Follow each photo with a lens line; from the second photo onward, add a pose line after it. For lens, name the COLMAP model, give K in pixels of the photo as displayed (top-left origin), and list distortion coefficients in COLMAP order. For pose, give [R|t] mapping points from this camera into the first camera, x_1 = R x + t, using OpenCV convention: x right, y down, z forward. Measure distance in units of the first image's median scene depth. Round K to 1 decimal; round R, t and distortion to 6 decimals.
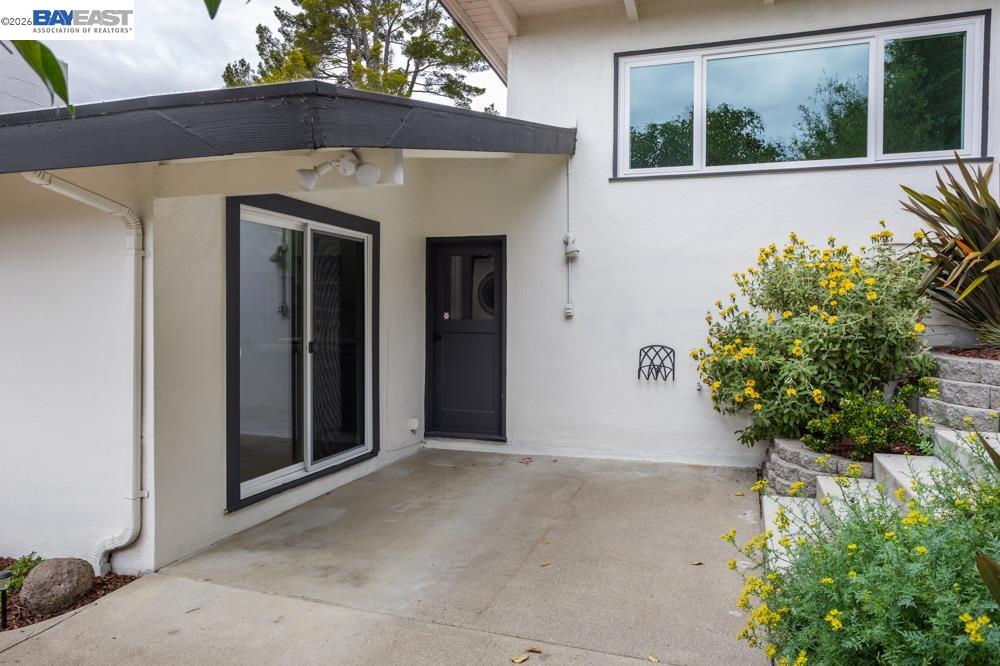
lens RADIAL K [[687.4, 0, 499.6], [0, 687.4, 314.2], [0, 0, 1]] dist [-0.006440, -0.001196]
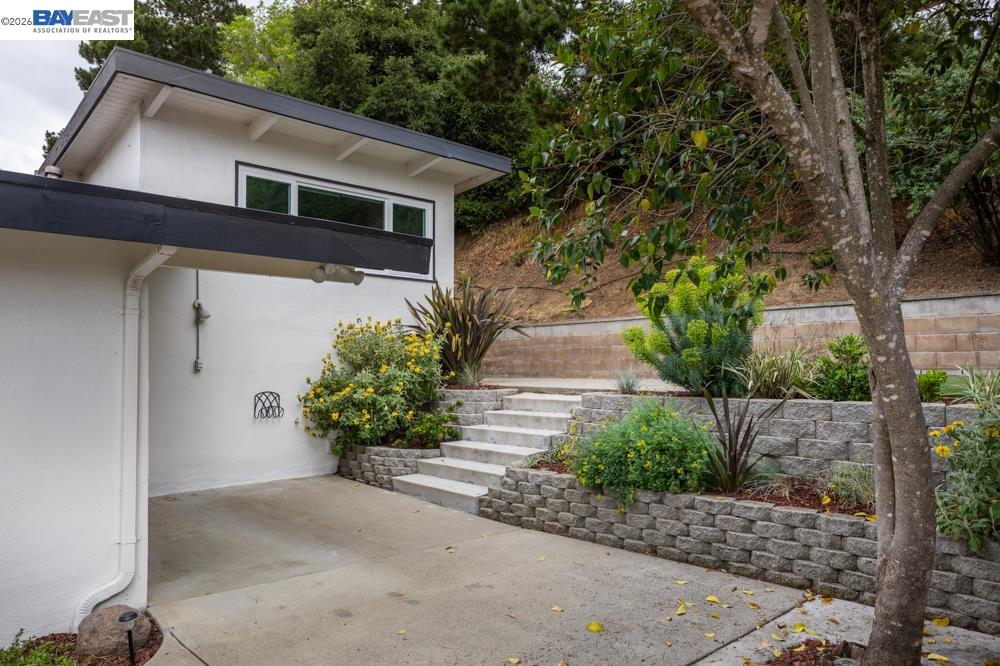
lens RADIAL K [[693.8, 0, 500.0], [0, 693.8, 333.0], [0, 0, 1]] dist [-0.003609, -0.000804]
pose [[0.467845, 0.039278, 0.882937, -1.185107], [0.002829, 0.998940, -0.045938, -0.007856], [-0.883806, 0.023990, 0.467238, -0.021211]]
